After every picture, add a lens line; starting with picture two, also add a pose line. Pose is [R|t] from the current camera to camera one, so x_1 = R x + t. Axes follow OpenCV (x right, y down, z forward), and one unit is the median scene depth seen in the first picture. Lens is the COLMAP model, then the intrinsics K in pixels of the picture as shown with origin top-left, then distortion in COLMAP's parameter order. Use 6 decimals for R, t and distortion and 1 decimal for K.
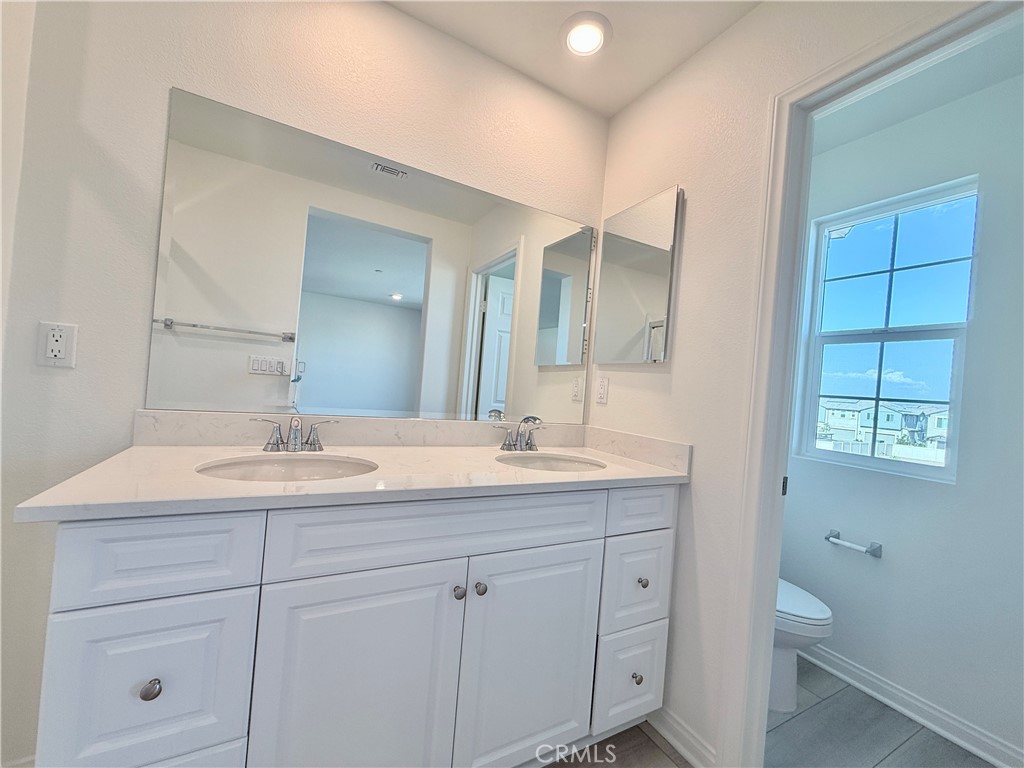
lens RADIAL K [[407.6, 0, 509.9], [0, 407.6, 381.6], [0, 0, 1]] dist [-0.000583, 0.000795]
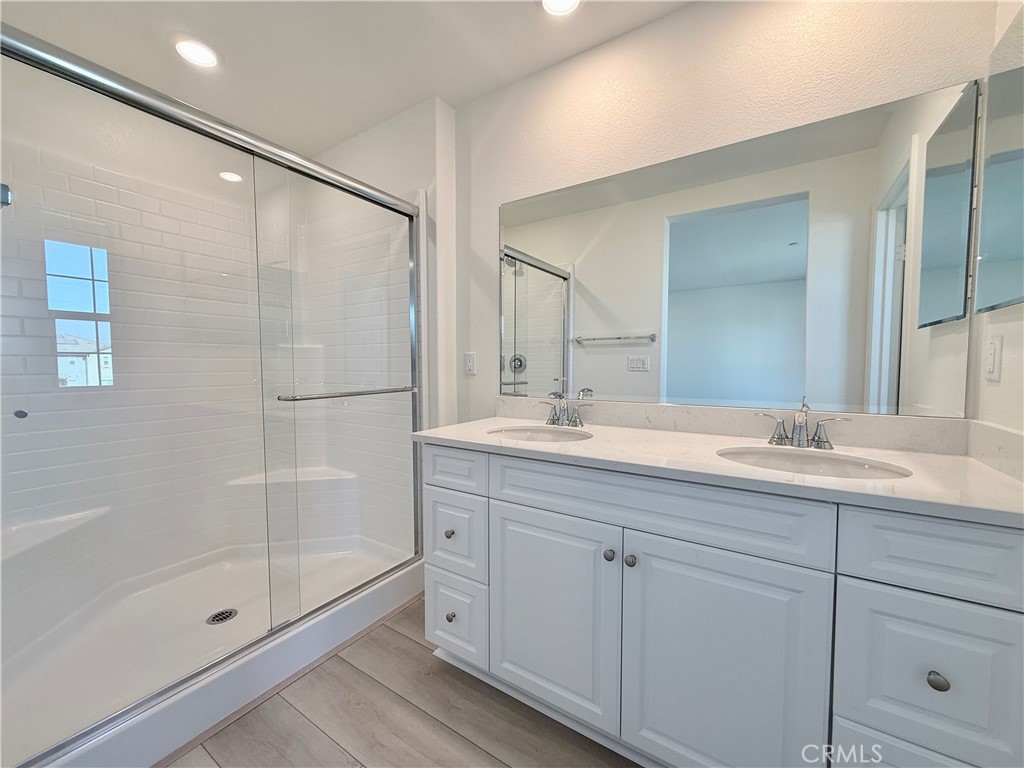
lens RADIAL K [[407.6, 0, 516.7], [0, 407.6, 382.2], [0, 0, 1]] dist [-0.000583, 0.000795]
pose [[0.474470, -0.044526, -0.879145, 0.460724], [0.053777, 0.998321, -0.021539, 0.035053], [0.878627, -0.037059, 0.476068, 0.162262]]
